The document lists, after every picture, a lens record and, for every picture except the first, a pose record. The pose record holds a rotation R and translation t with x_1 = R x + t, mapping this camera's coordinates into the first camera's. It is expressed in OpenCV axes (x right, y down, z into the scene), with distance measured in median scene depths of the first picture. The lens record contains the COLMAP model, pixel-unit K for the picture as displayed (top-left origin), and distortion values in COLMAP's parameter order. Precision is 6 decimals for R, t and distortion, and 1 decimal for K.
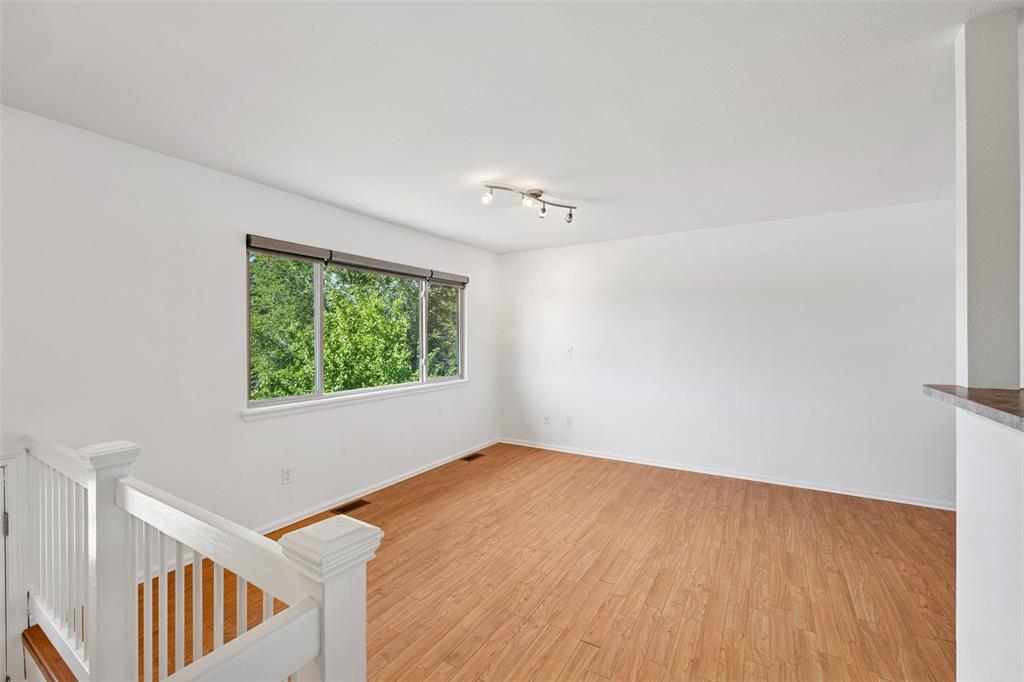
lens RADIAL K [[422.3, 0, 512.3], [0, 422.3, 337.4], [0, 0, 1]] dist [0.000738, 0.000329]
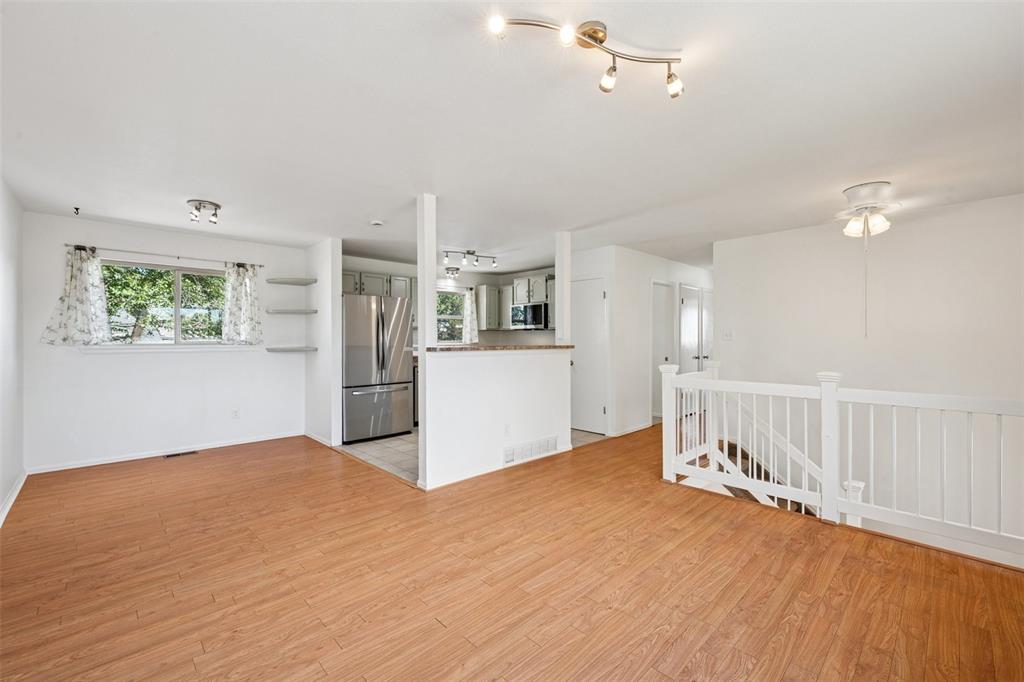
lens RADIAL K [[428.3, 0, 512.0], [0, 428.3, 341.0], [0, 0, 1]] dist [0.001185, 0.000139]
pose [[-0.966104, 0.004641, 0.258111, 0.010502], [0.004854, 0.999988, 0.000186, 0.036639], [-0.258107, 0.001432, -0.966115, 1.426791]]
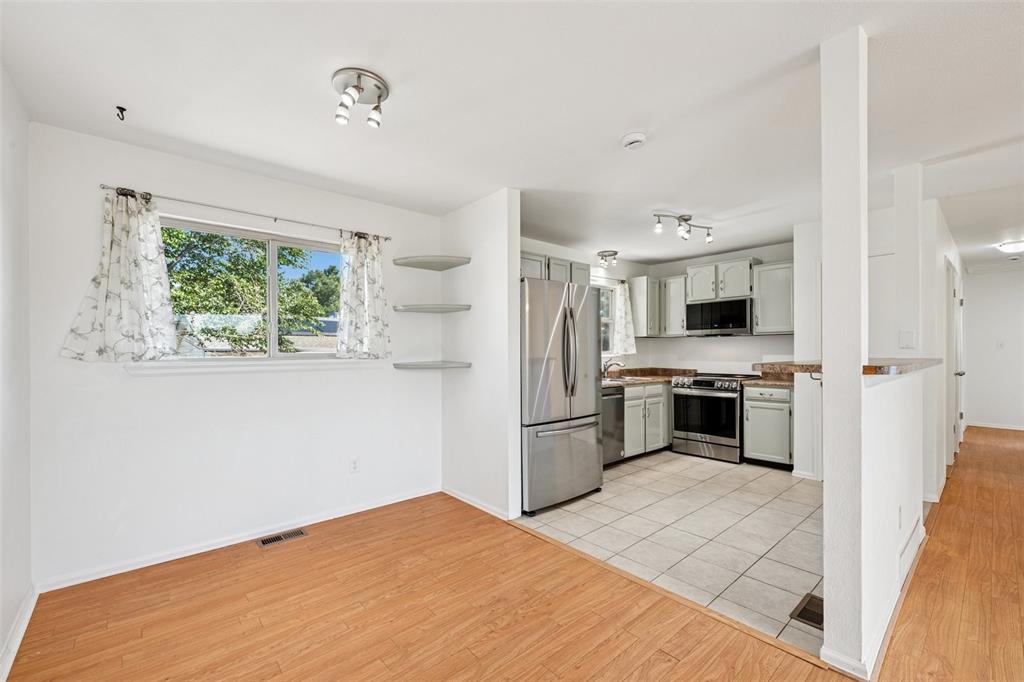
lens RADIAL K [[427.5, 0, 511.6], [0, 427.5, 352.7], [0, 0, 1]] dist [0.000506, 0.000232]
pose [[-0.953909, 0.007909, 0.299991, 0.715772], [0.008780, 0.999960, 0.001555, 0.033450], [-0.299966, 0.004117, -0.953941, 1.036249]]
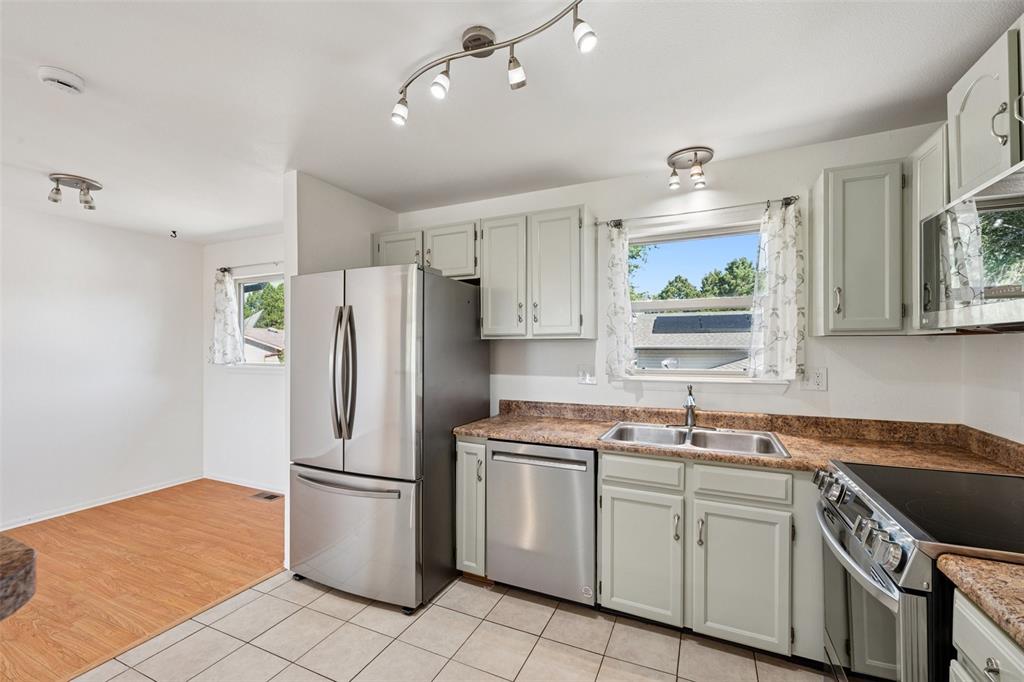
lens RADIAL K [[426.0, 0, 516.0], [0, 426.0, 346.7], [0, 0, 1]] dist [-0.000900, -0.000120]
pose [[-0.116282, 0.004061, 0.993208, 0.171435], [0.002358, 0.999990, -0.003812, -0.003783], [-0.993213, 0.001899, -0.116291, -0.187155]]
